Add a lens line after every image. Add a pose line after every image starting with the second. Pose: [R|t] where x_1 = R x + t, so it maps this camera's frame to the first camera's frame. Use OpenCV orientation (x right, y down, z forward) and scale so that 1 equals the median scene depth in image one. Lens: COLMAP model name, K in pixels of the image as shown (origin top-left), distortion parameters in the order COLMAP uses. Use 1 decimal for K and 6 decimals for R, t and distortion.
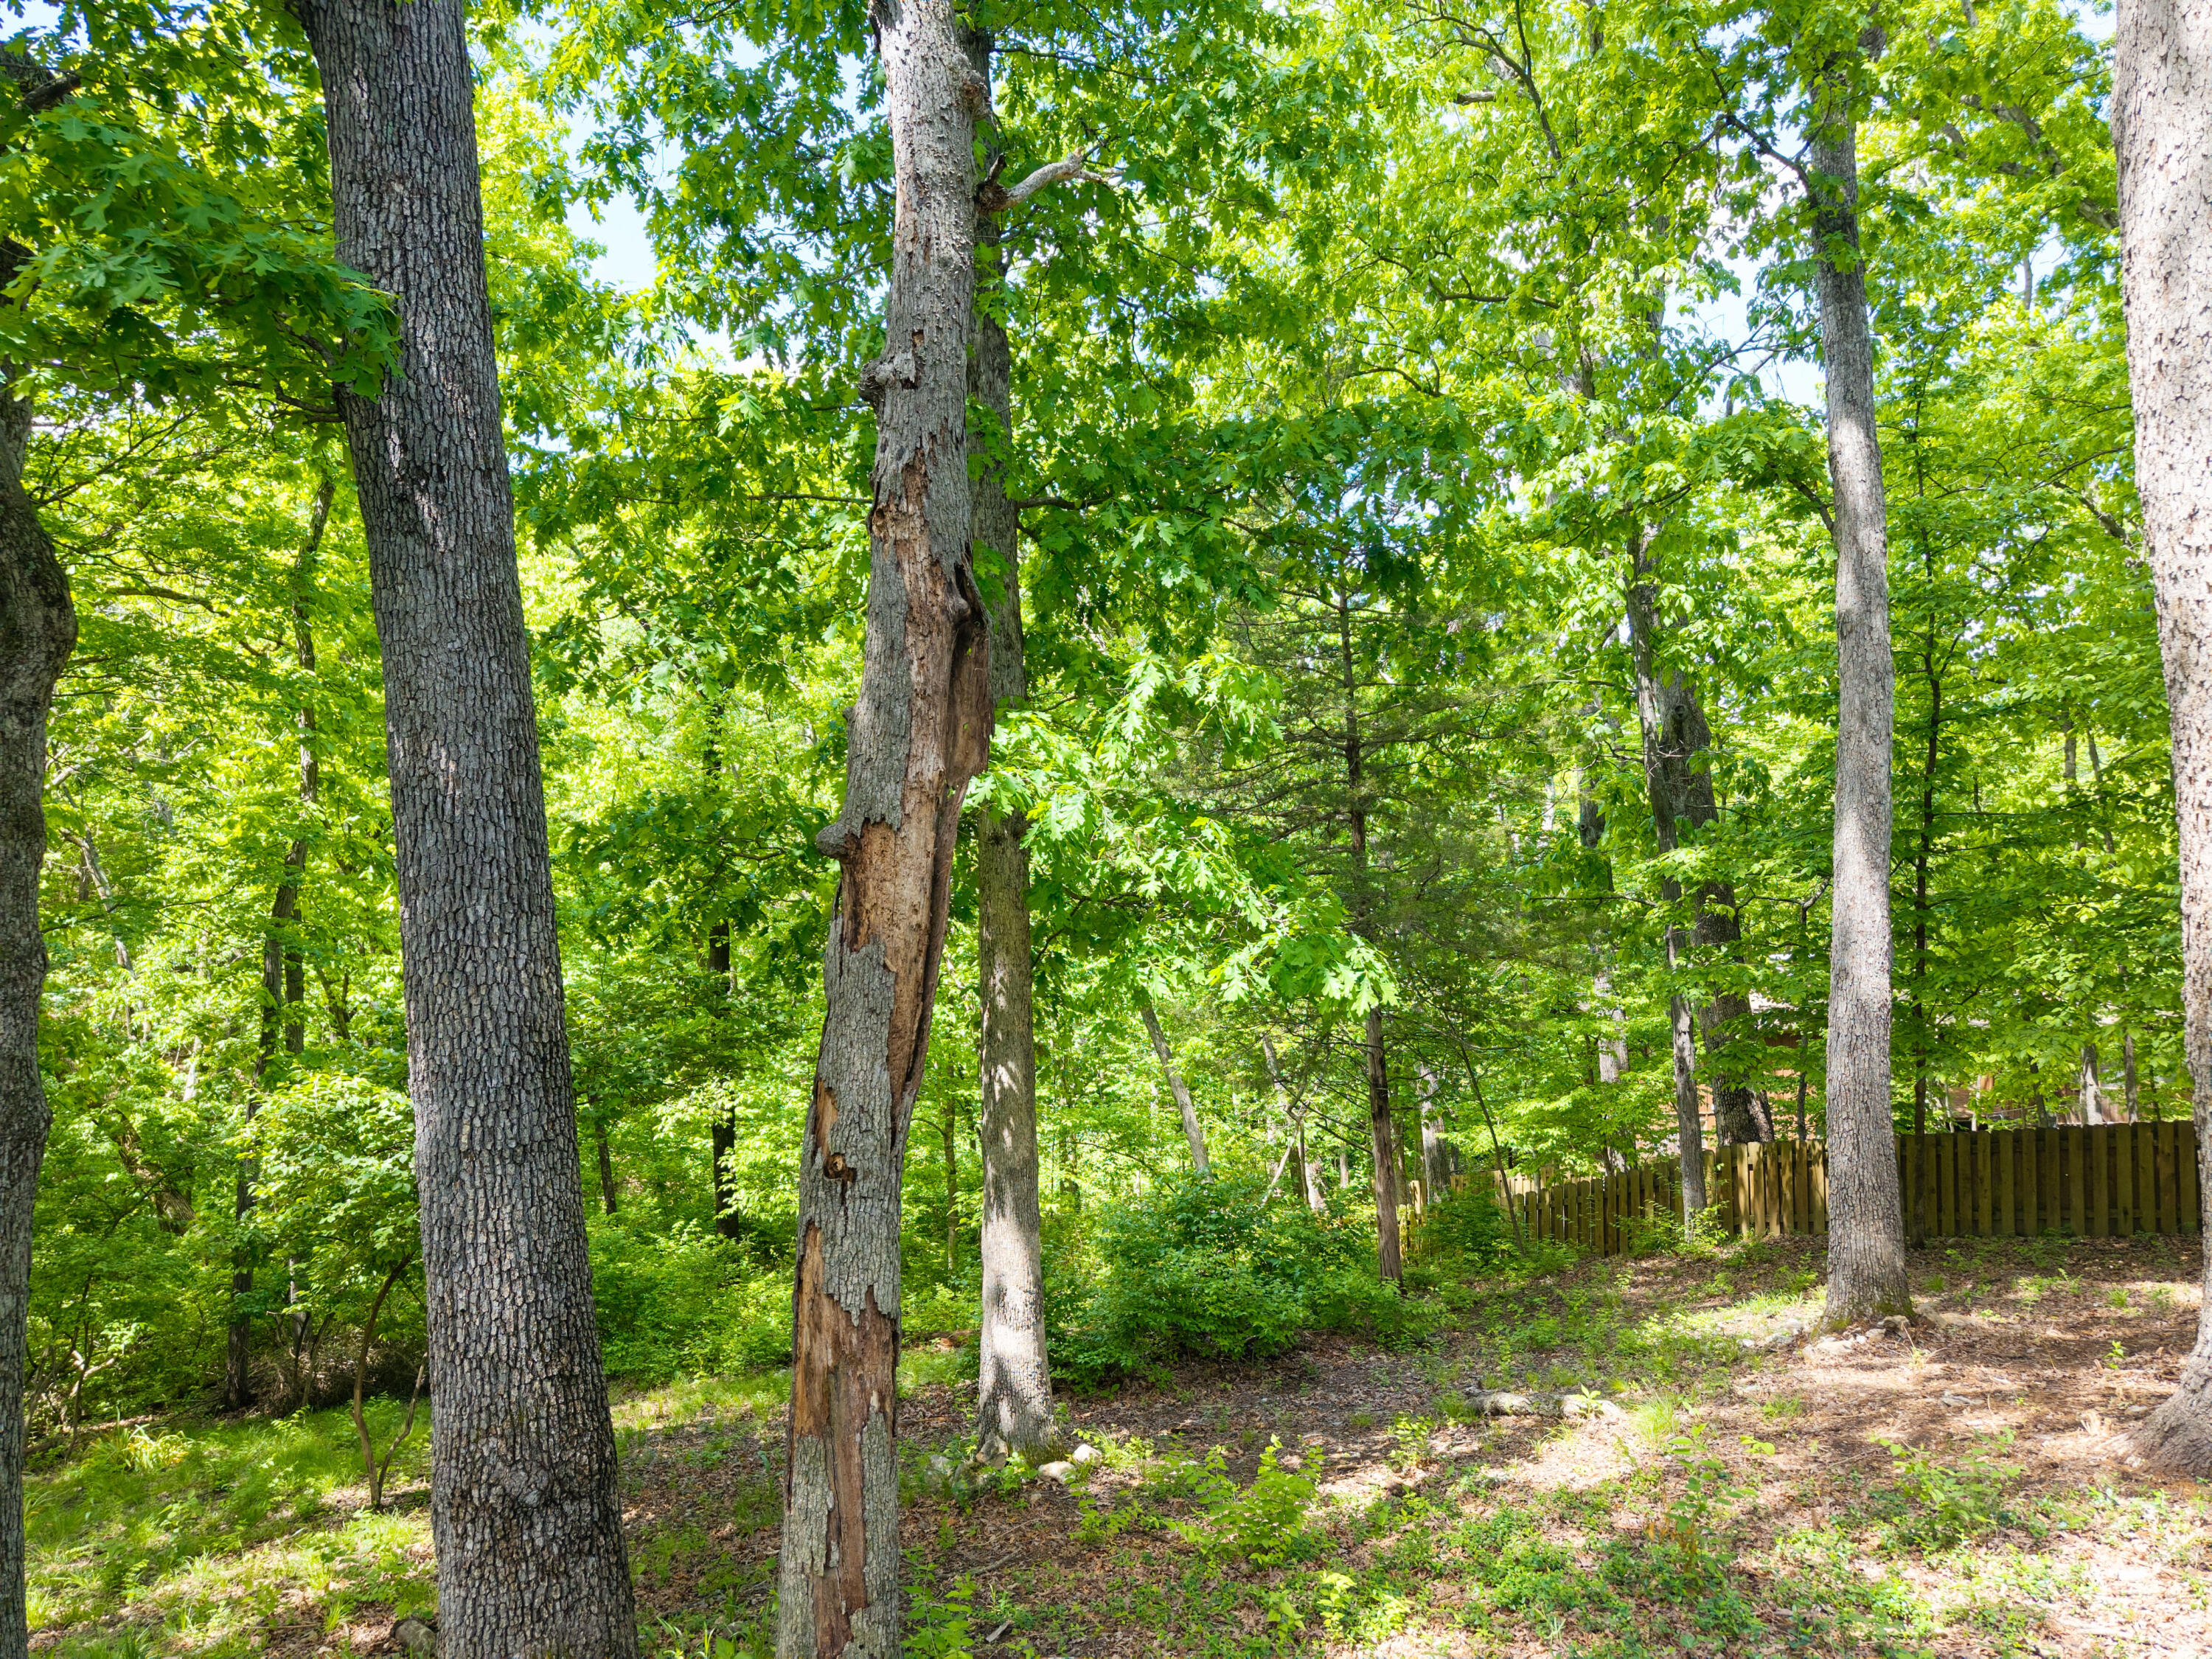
lens RADIAL K [[1480.5, 0, 1107.6], [0, 1480.5, 832.5], [0, 0, 1]] dist [0.027000, -0.025525]
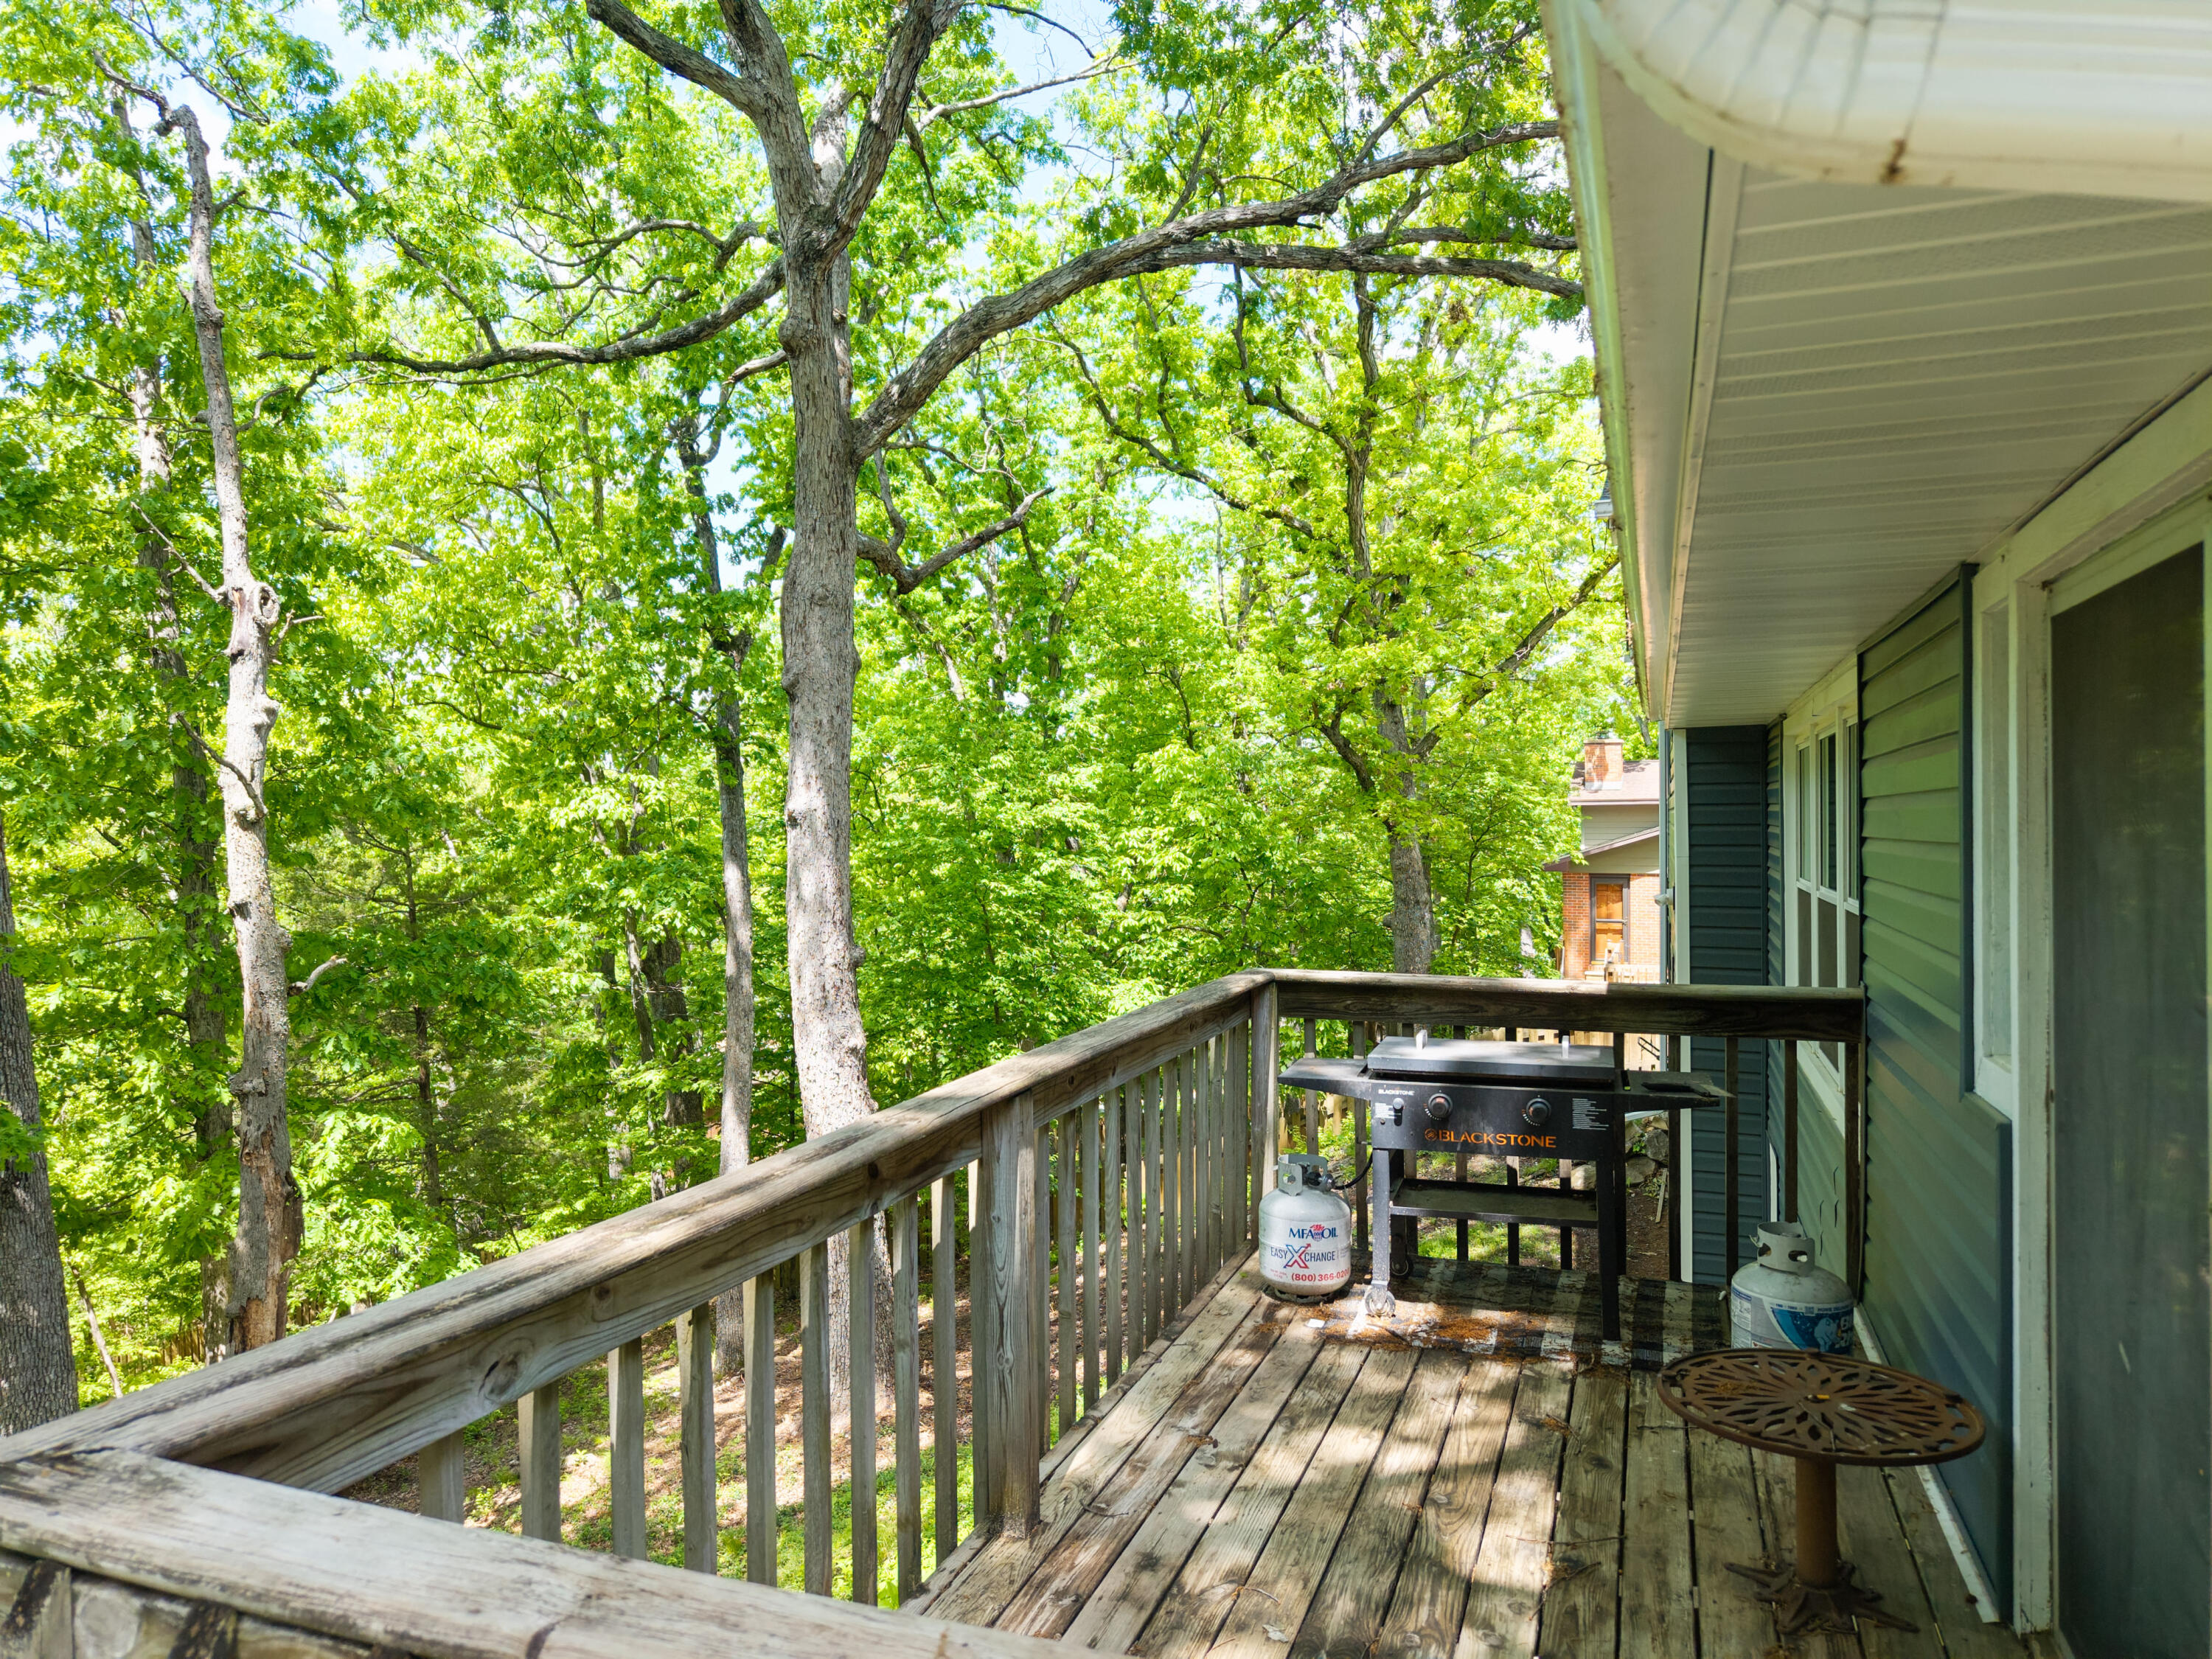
lens RADIAL K [[1480.5, 0, 1104.2], [0, 1480.5, 829.6], [0, 0, 1]] dist [0.027000, -0.025525]
pose [[0.808665, -0.003133, 0.588261, -0.296953], [-0.004042, 0.999933, 0.010883, -0.508349], [-0.588256, -0.011179, 0.808598, -1.076793]]
